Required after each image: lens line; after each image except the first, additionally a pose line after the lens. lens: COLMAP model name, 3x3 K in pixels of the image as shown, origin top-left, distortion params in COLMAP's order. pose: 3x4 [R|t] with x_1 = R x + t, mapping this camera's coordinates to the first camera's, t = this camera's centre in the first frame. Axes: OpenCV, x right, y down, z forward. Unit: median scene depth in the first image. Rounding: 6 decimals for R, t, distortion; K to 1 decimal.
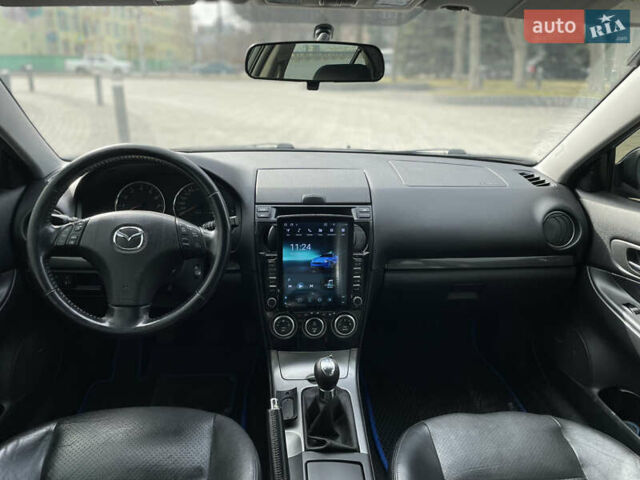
lens RADIAL K [[485.1, 0, 318.3], [0, 485.1, 231.1], [0, 0, 1]] dist [0.106610, -0.135660]
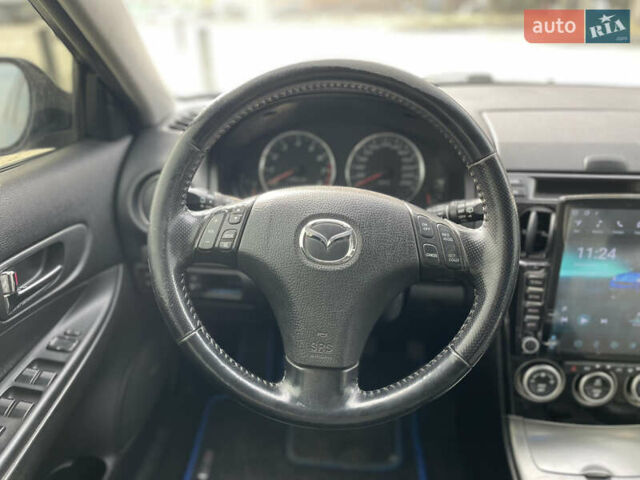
lens RADIAL K [[485.1, 0, 318.3], [0, 485.1, 231.1], [0, 0, 1]] dist [0.106610, -0.135660]
pose [[0.990078, 0.036917, -0.135585, -0.272927], [-0.023651, 0.994888, 0.098178, -0.039747], [0.138517, -0.093998, 0.985889, 0.407738]]
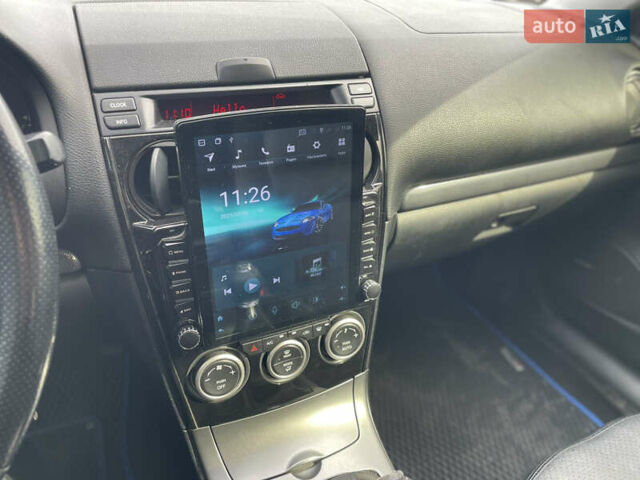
lens RADIAL K [[485.1, 0, 318.3], [0, 485.1, 231.1], [0, 0, 1]] dist [0.106610, -0.135660]
pose [[0.934830, -0.160189, 0.316911, -0.111335], [0.091781, 0.971140, 0.220144, -0.021267], [-0.343030, -0.176711, 0.922553, 0.610043]]
